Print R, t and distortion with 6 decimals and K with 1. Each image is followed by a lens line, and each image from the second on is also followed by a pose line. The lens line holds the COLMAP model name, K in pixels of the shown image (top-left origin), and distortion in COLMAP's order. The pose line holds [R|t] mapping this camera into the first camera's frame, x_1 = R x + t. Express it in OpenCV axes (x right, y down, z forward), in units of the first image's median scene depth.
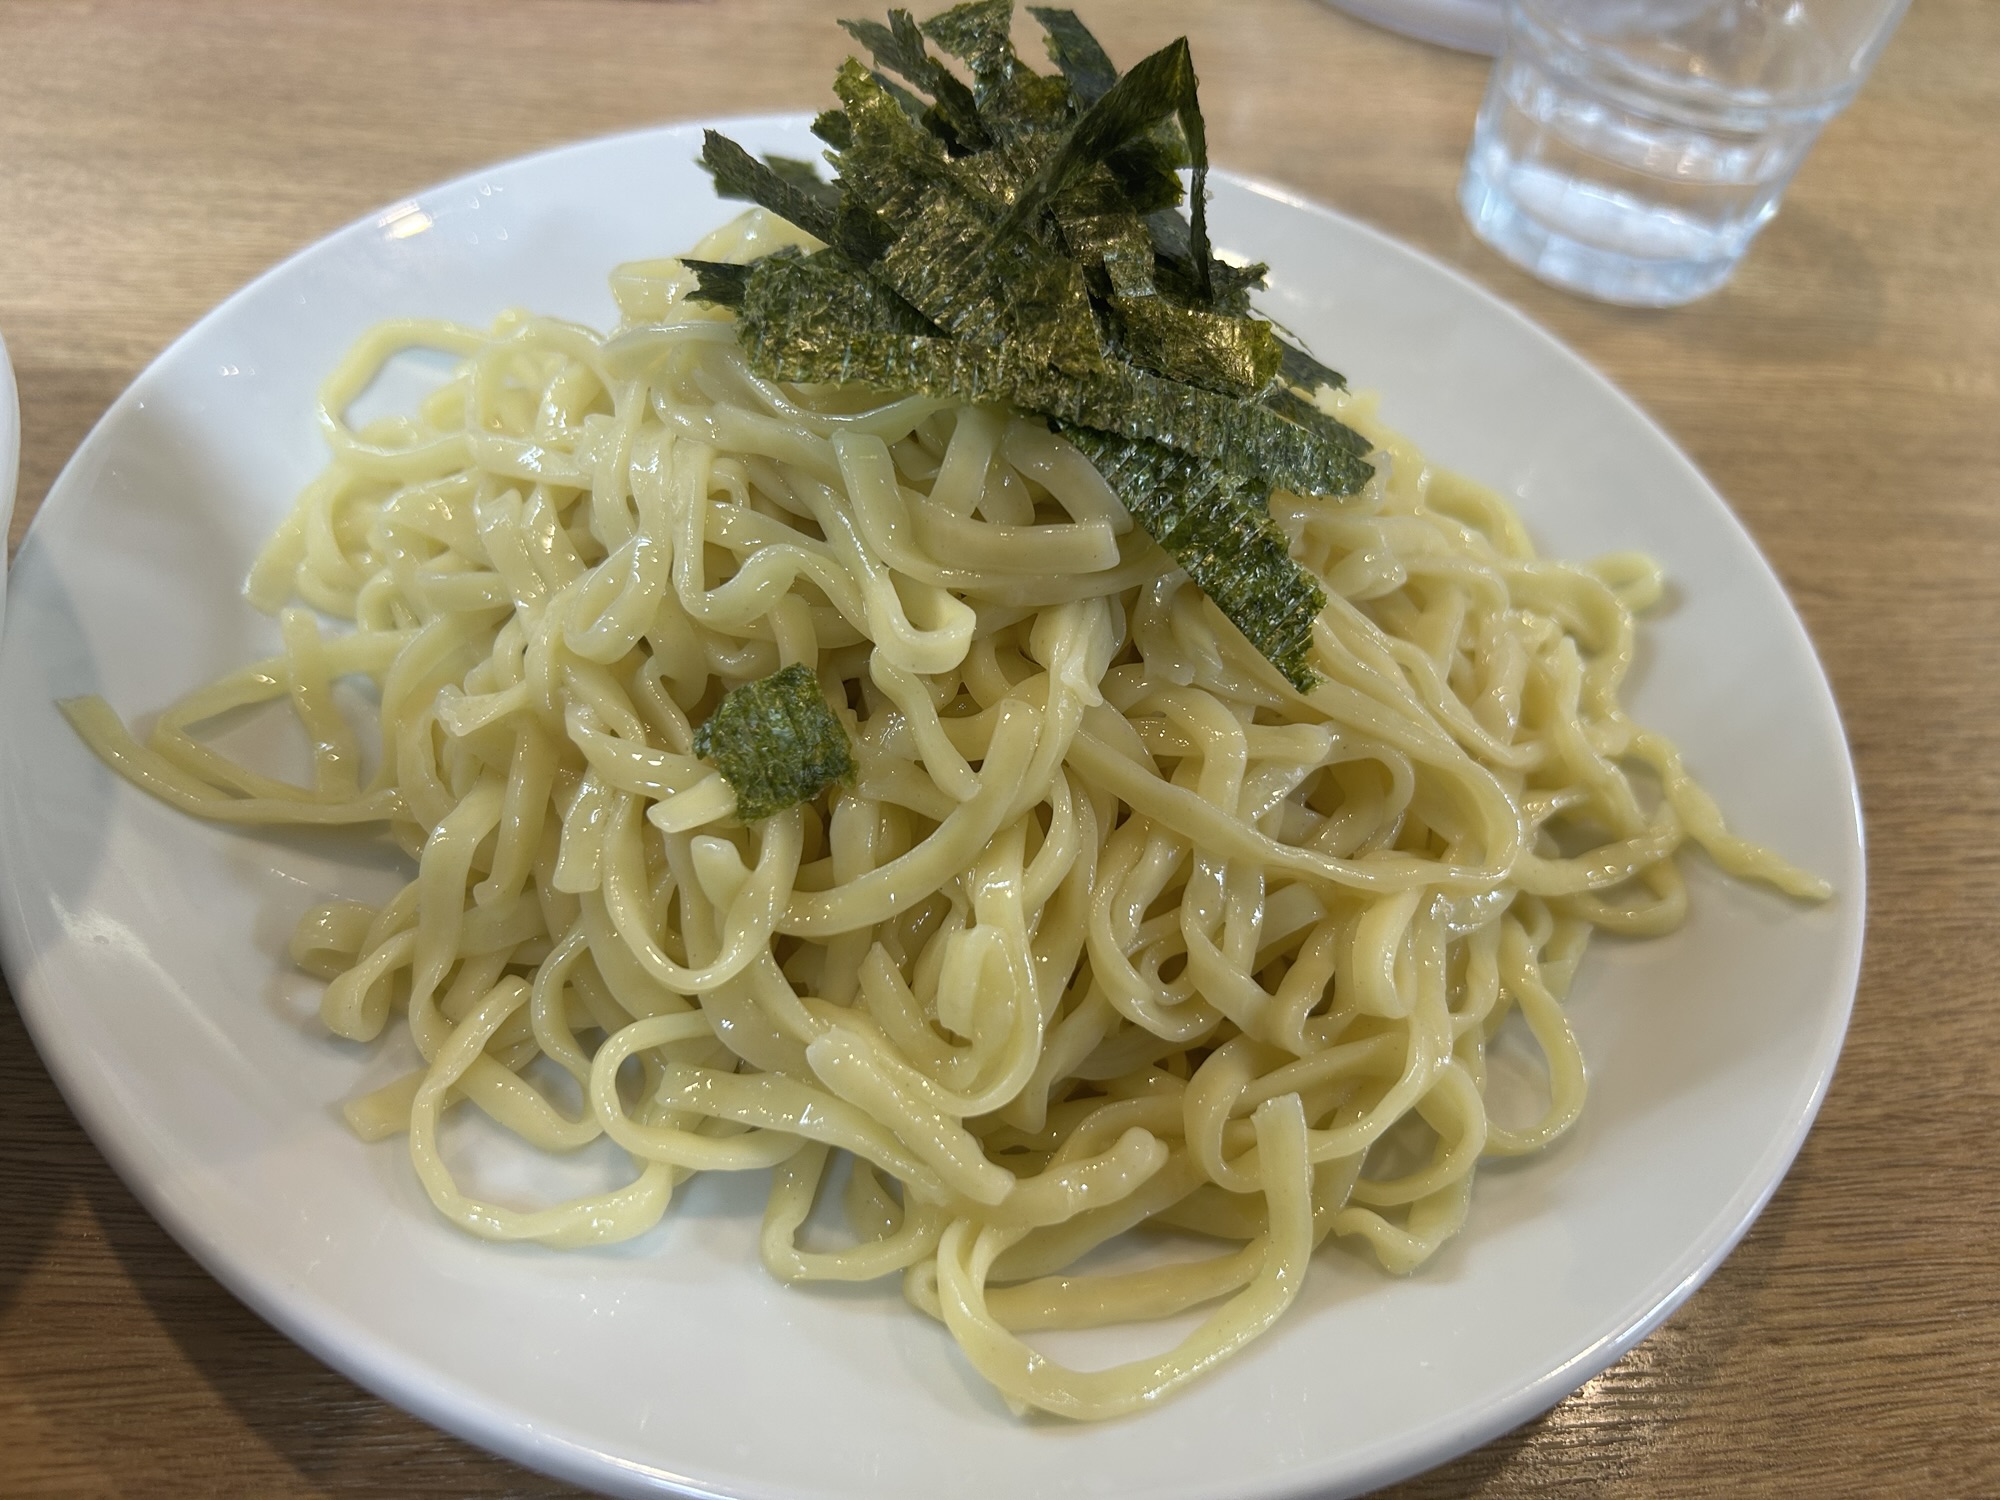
lens RADIAL K [[1562.2, 0, 976.7], [0, 1562.2, 751.8], [0, 0, 1]] dist [0.026512, -0.074406]
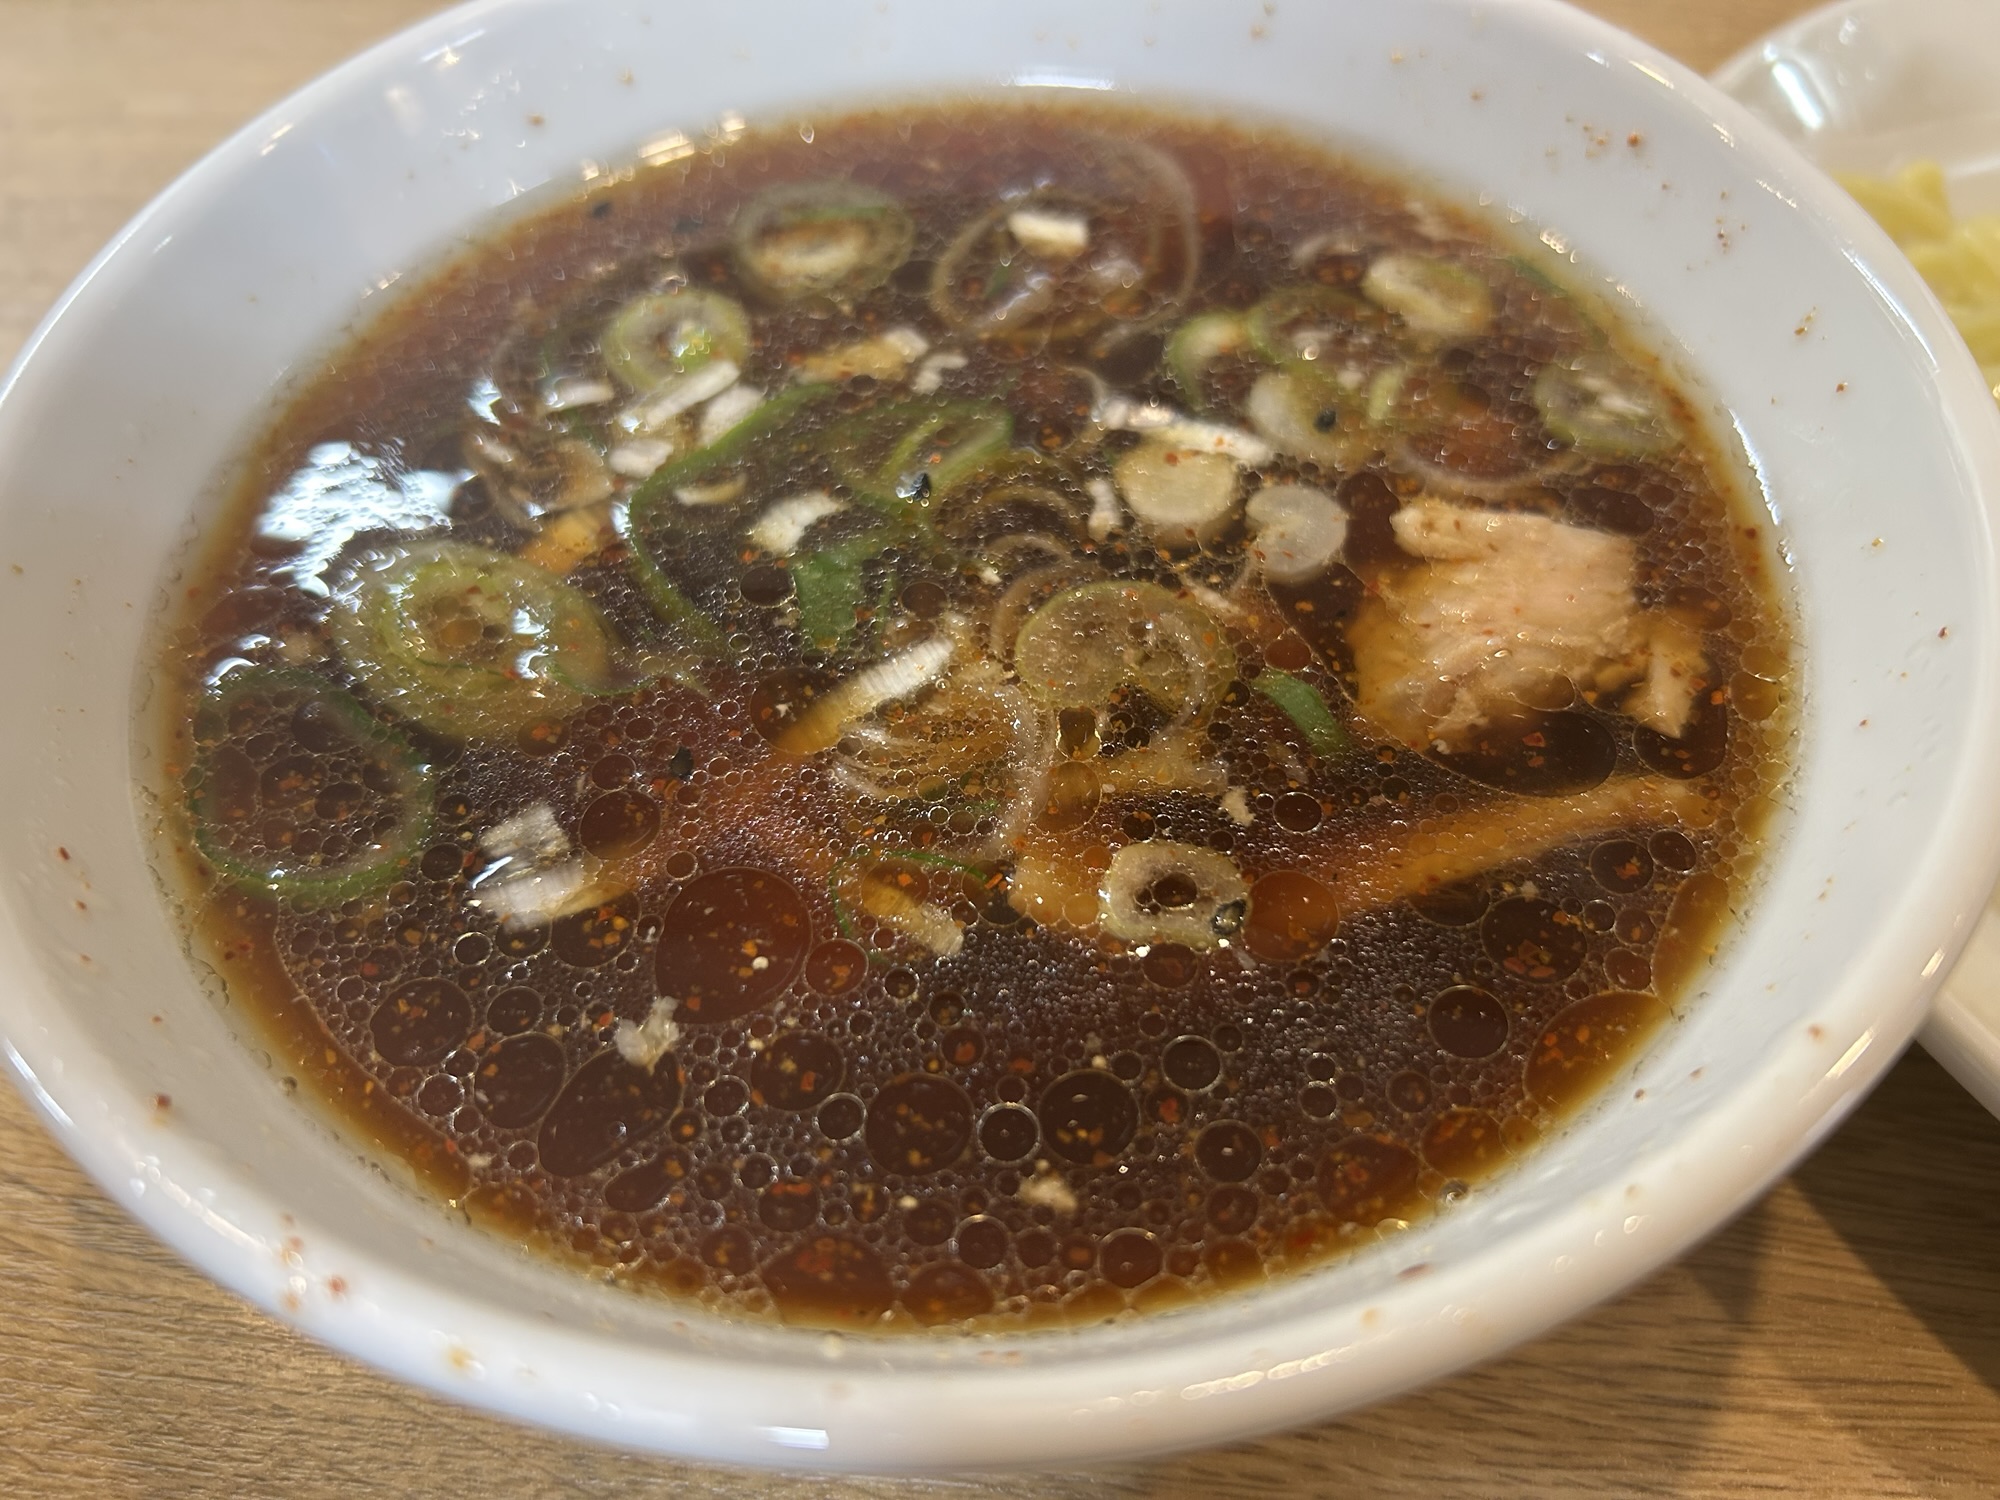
lens RADIAL K [[1562.2, 0, 976.7], [0, 1562.2, 751.8], [0, 0, 1]] dist [0.026512, -0.074406]
pose [[0.964783, 0.074803, -0.252186, -0.823581], [-0.057426, 0.995484, 0.075585, 0.009847], [0.256701, -0.058441, 0.964722, 0.051986]]
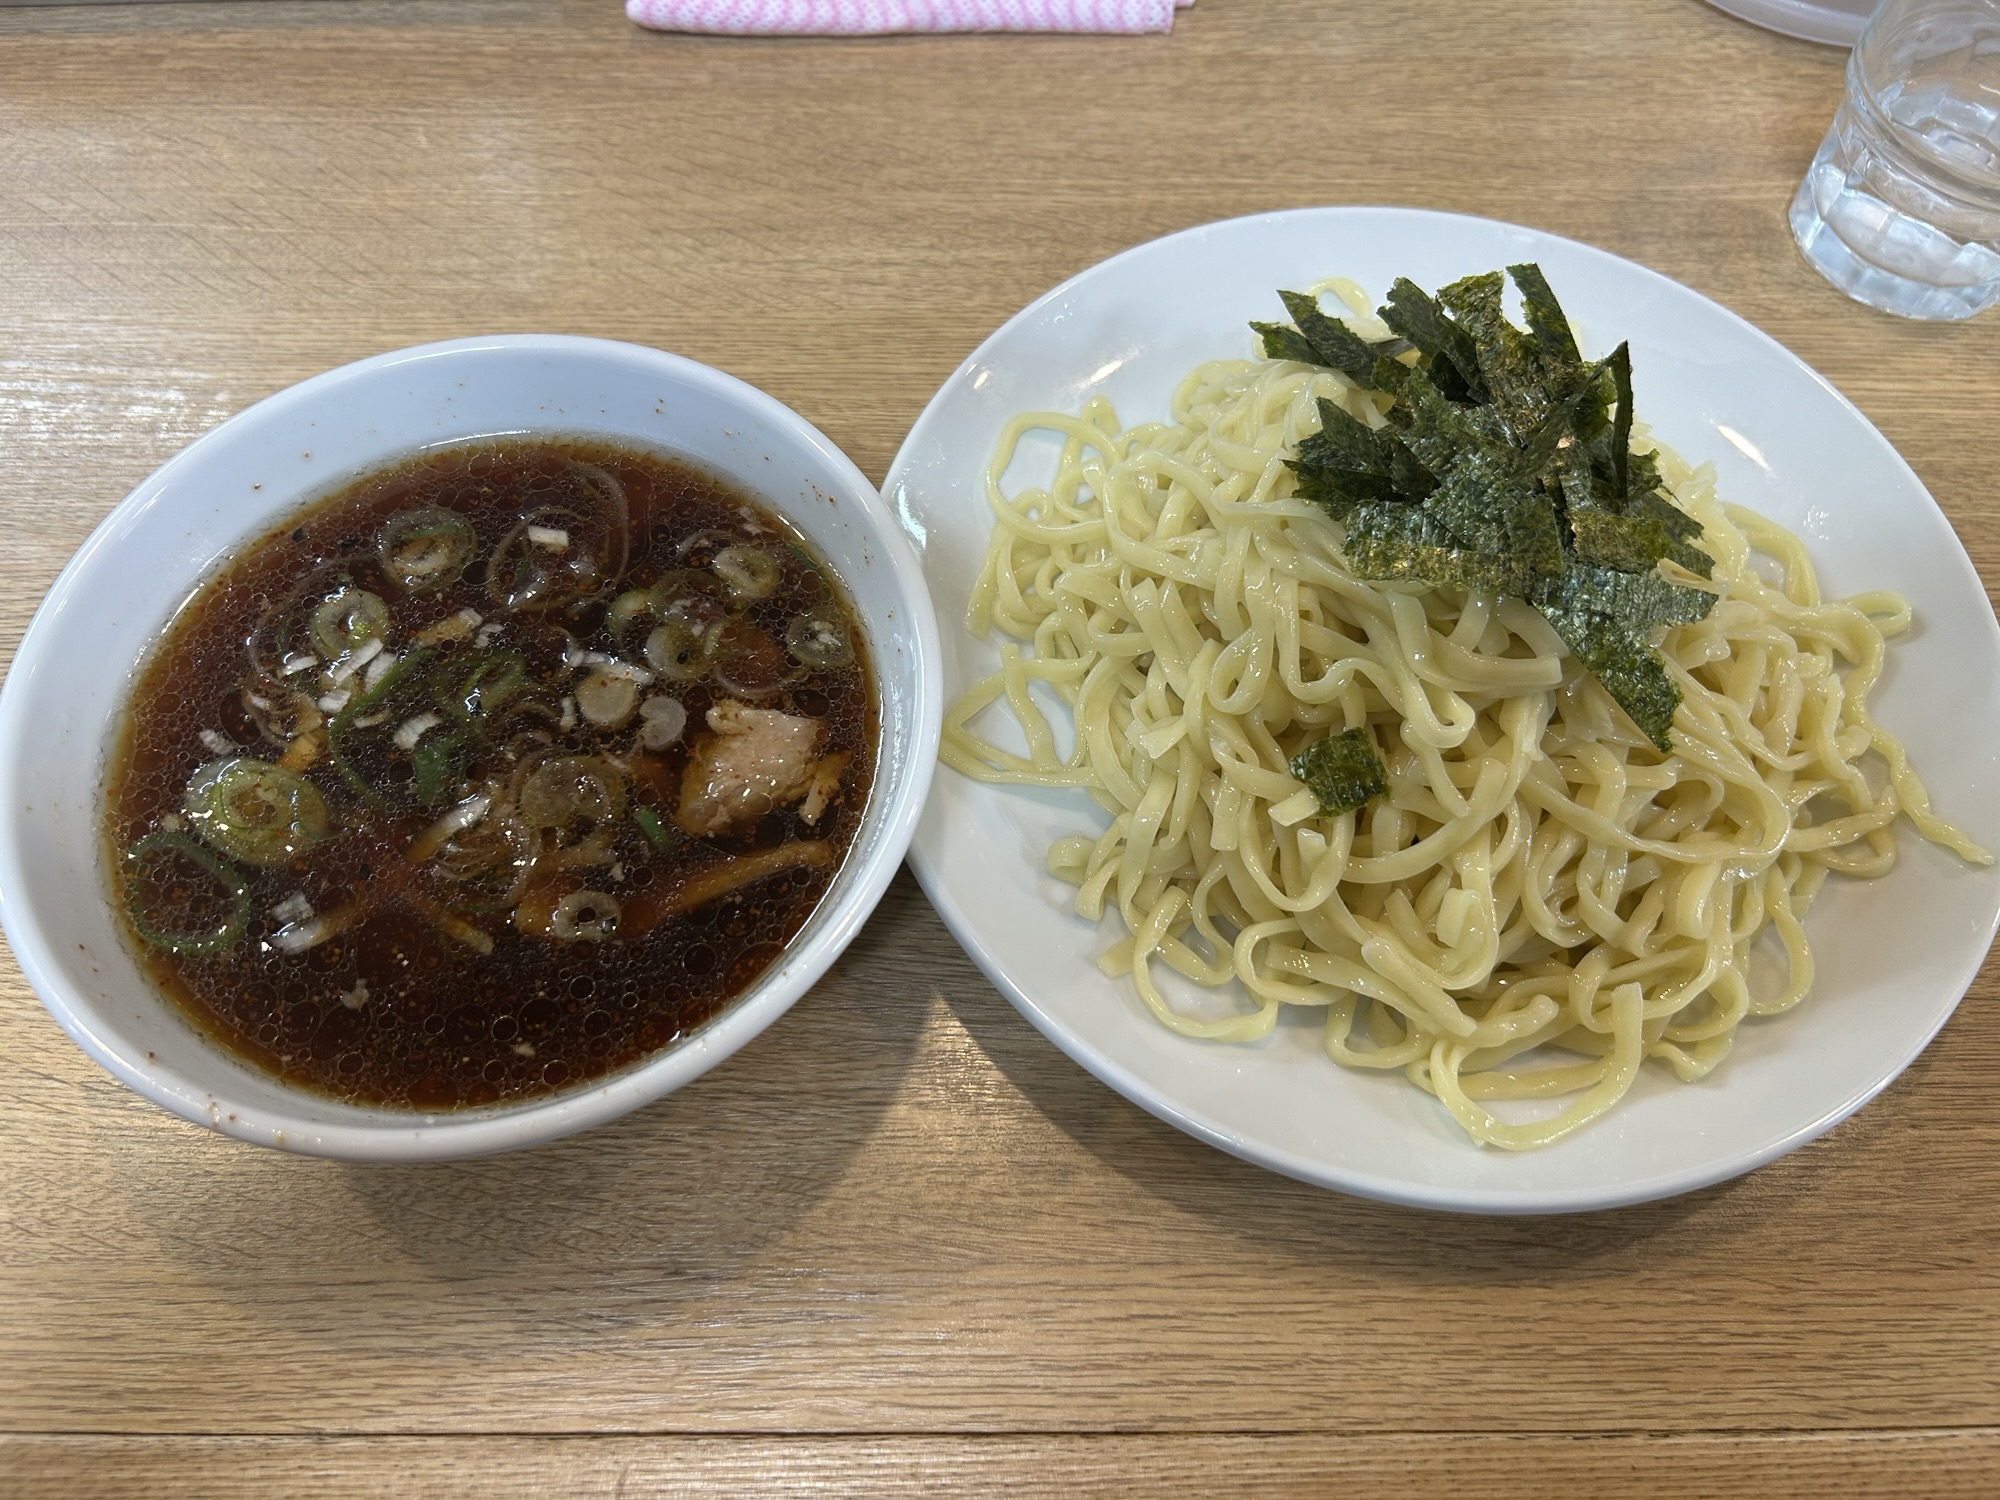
lens RADIAL K [[1502.0, 0, 969.8], [0, 1502.0, 758.0], [0, 0, 1]] dist [-0.004790, -0.008073]
pose [[0.989847, 0.036003, -0.137502, -0.308711], [-0.005966, 0.977060, 0.212882, -0.371725], [0.142012, -0.209900, 0.967354, -0.665422]]
